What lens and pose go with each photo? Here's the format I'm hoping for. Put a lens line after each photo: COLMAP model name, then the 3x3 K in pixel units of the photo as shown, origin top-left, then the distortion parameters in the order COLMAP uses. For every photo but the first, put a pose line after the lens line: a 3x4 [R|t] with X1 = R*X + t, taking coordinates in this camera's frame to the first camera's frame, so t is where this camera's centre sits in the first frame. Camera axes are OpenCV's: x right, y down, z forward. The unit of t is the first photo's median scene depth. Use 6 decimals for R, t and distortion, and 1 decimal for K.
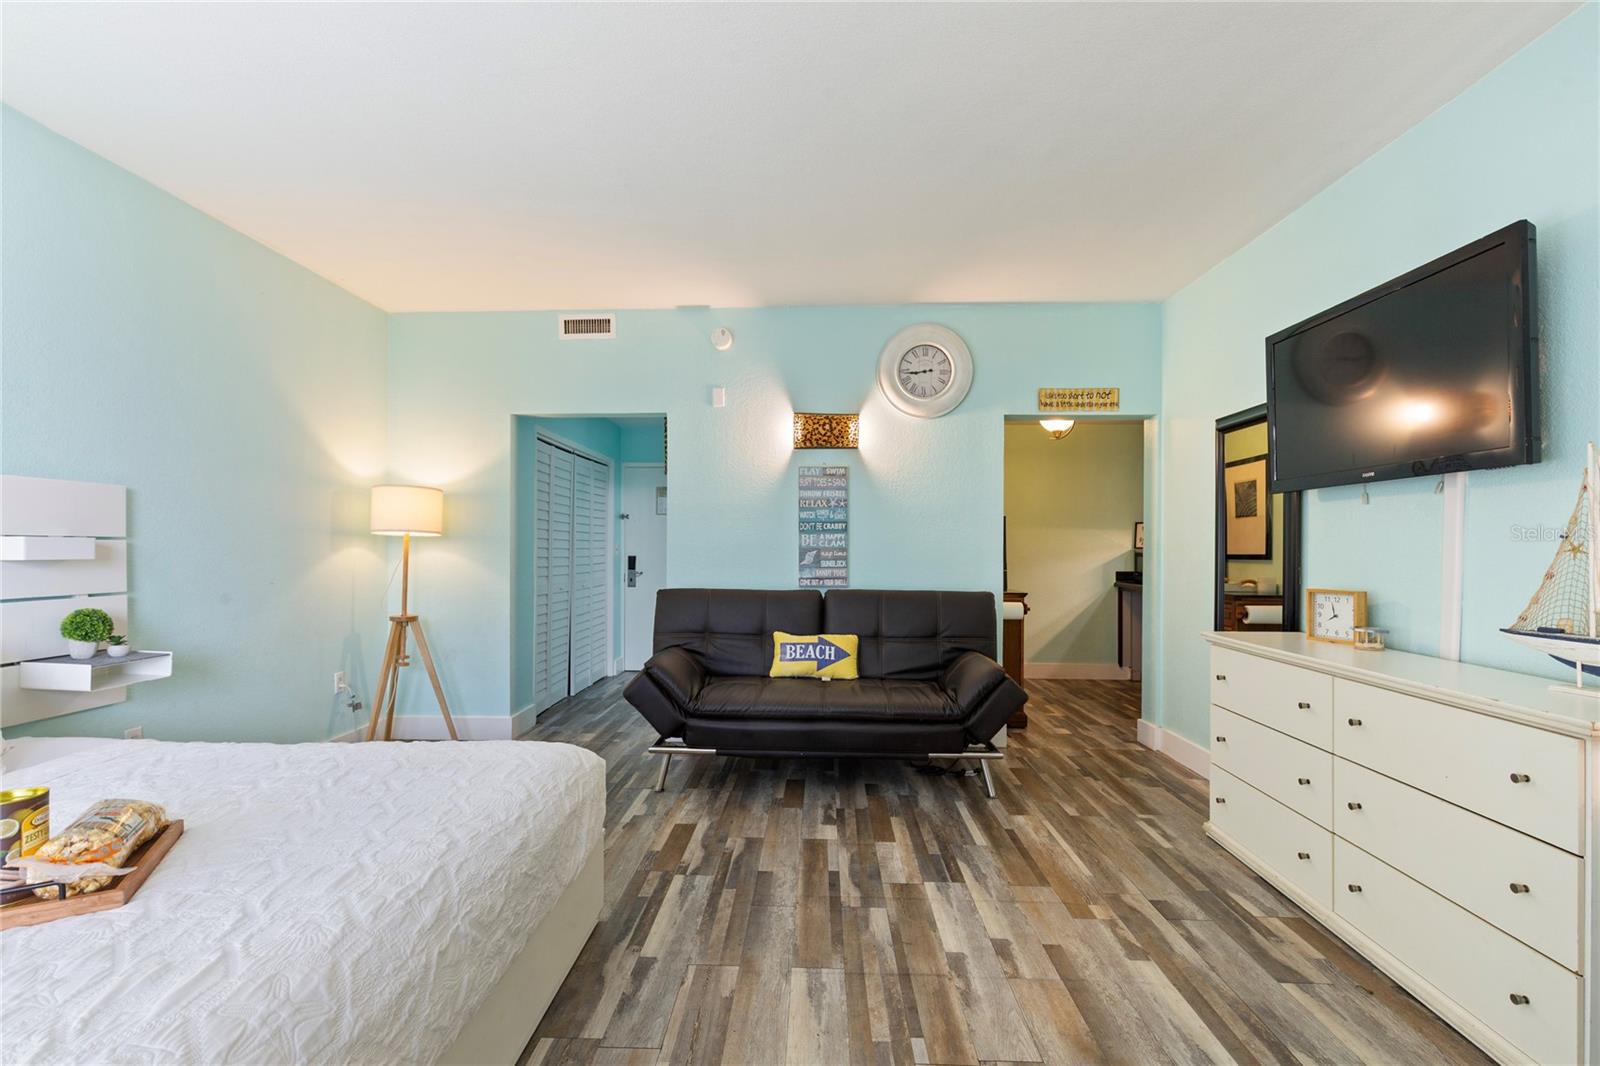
lens RADIAL K [[717.6, 0, 792.4], [0, 717.6, 544.3], [0, 0, 1]] dist [0.007113, -0.000912]
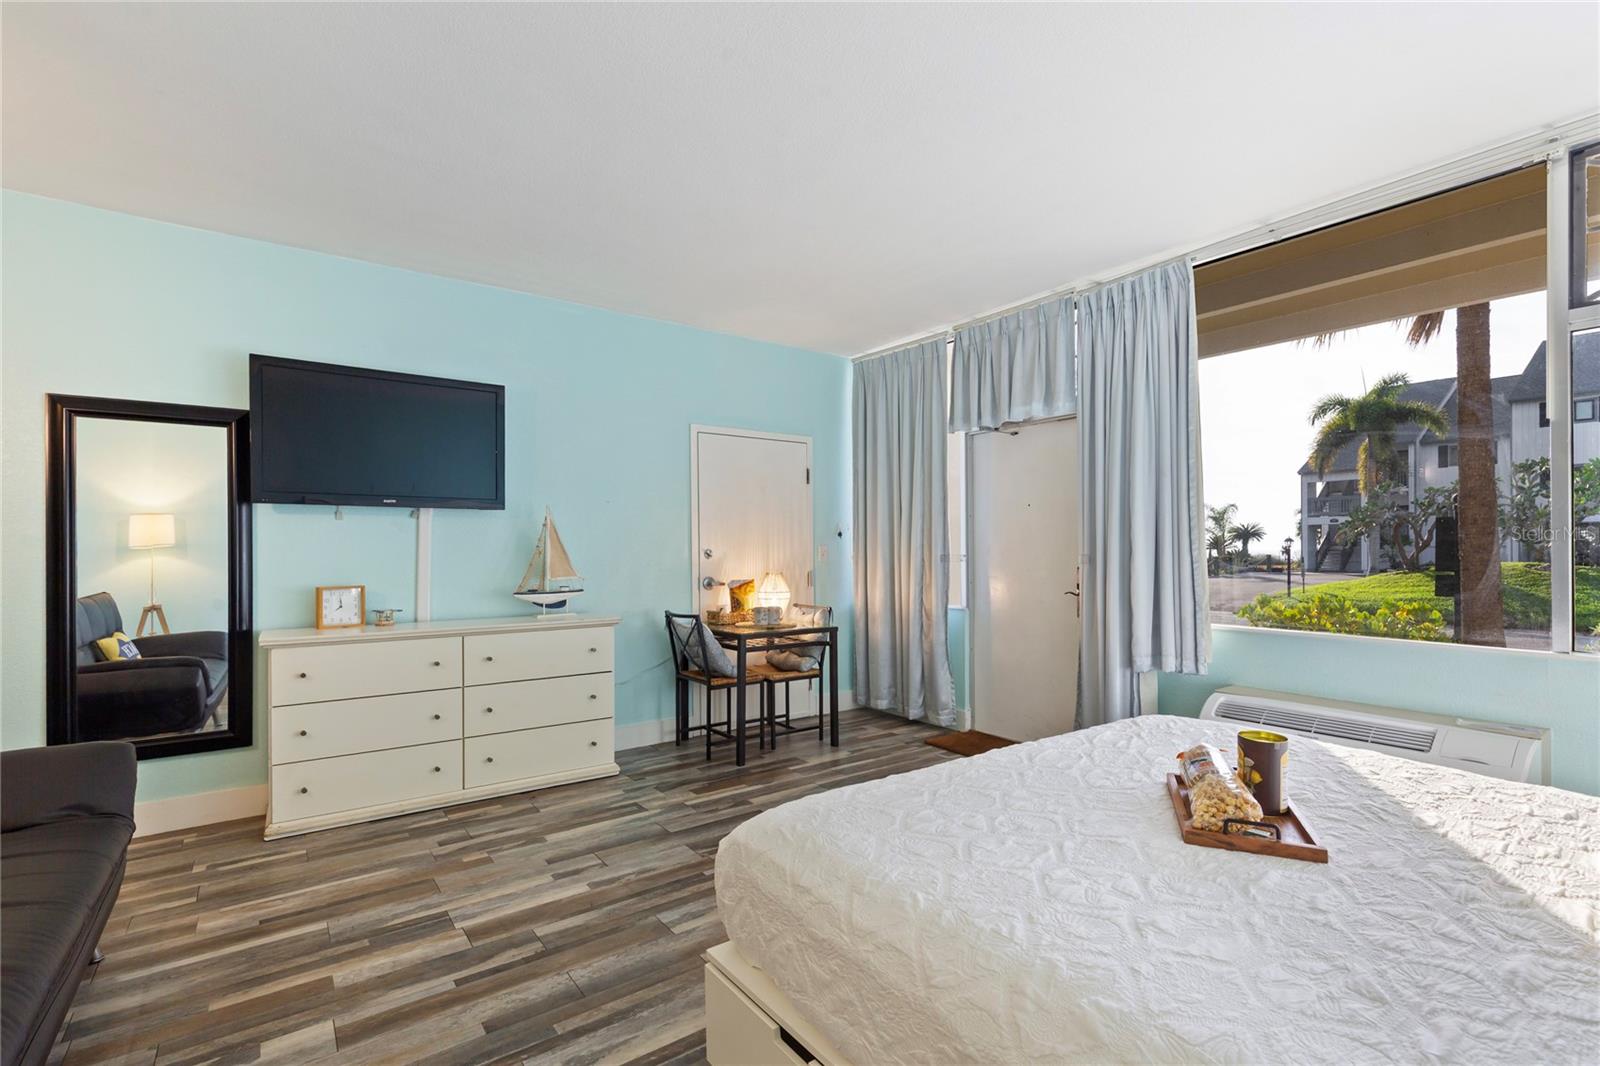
lens RADIAL K [[724.5, 0, 790.0], [0, 724.5, 549.0], [0, 0, 1]] dist [0.001592, -0.000450]
pose [[-0.619547, 0.001783, 0.784958, -0.615676], [0.000766, 0.999998, -0.001667, 0.000411], [-0.784960, -0.000432, -0.619547, 0.971634]]
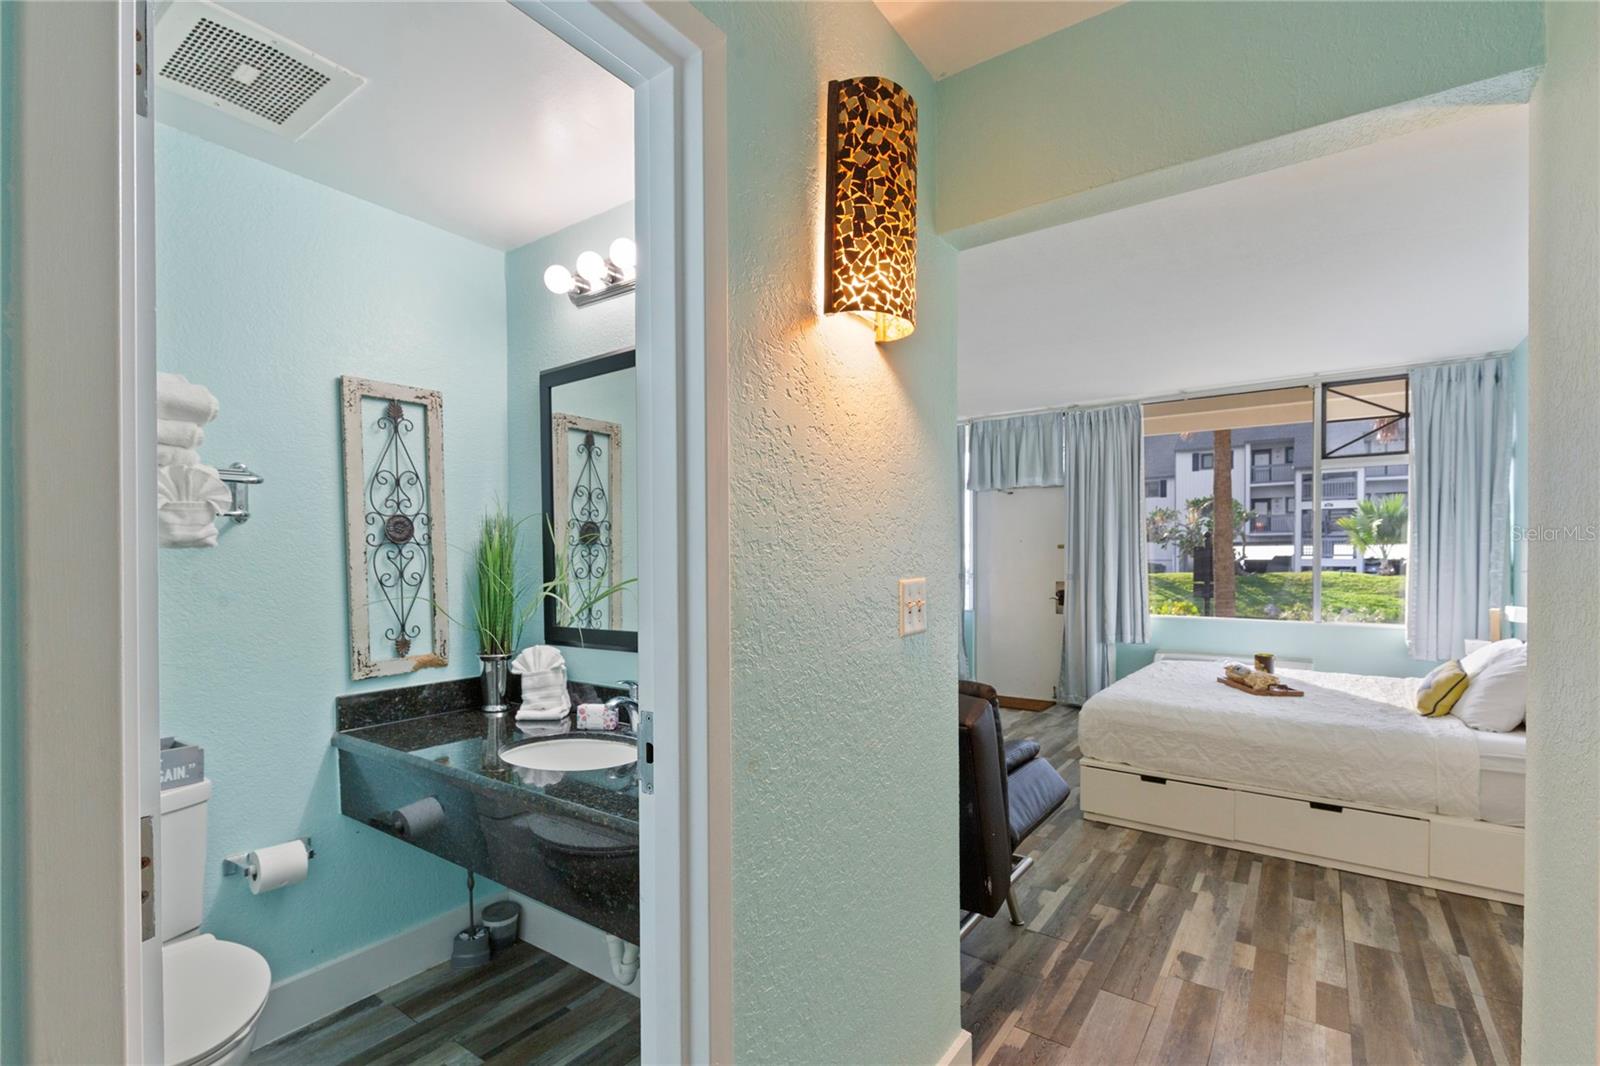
lens RADIAL K [[722.6, 0, 800.4], [0, 722.6, 570.0], [0, 0, 1]] dist [-0.001018, -0.000093]
pose [[-0.836383, -0.006949, 0.548101, -0.428853], [-0.001284, 0.999942, 0.010717, -0.023535], [-0.548143, 0.008259, -0.836344, 1.855238]]
